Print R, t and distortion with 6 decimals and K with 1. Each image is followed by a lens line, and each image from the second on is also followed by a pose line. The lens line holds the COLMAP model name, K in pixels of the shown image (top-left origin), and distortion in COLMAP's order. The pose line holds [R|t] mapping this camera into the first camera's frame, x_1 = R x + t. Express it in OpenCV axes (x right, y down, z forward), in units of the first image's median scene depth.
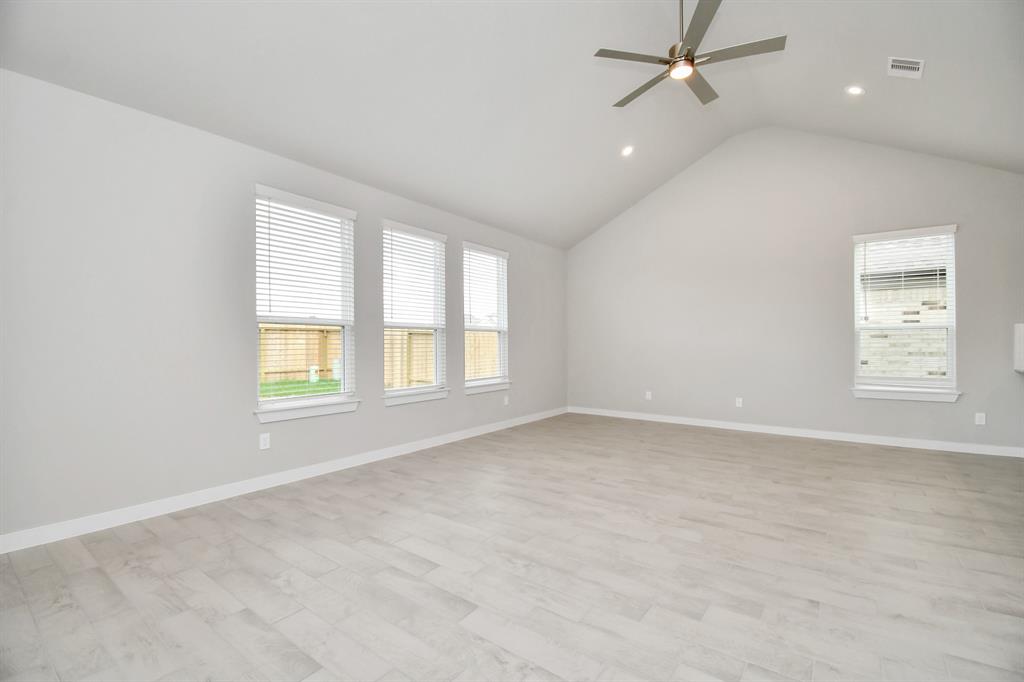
lens RADIAL K [[461.5, 0, 512.6], [0, 461.5, 336.6], [0, 0, 1]] dist [-0.004803, -0.004431]
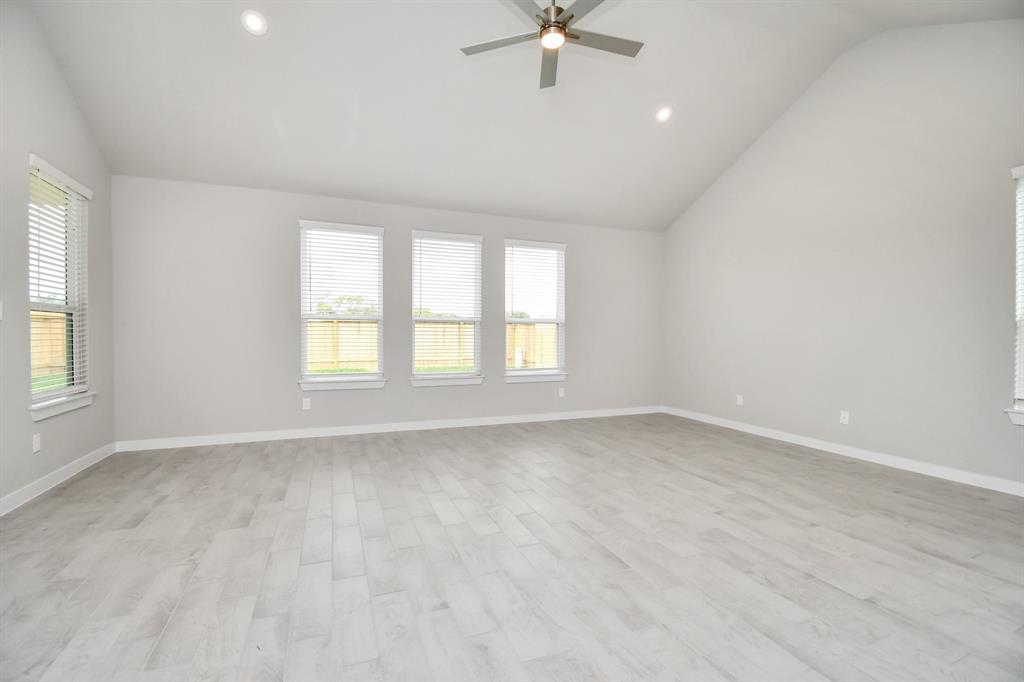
lens RADIAL K [[461.5, 0, 505.1], [0, 461.5, 335.9], [0, 0, 1]] dist [-0.004803, -0.004431]
pose [[0.841521, 0.005299, -0.540199, 0.482046], [0.001773, 0.999919, 0.012571, 0.003713], [0.540222, -0.011537, 0.841443, 0.103609]]
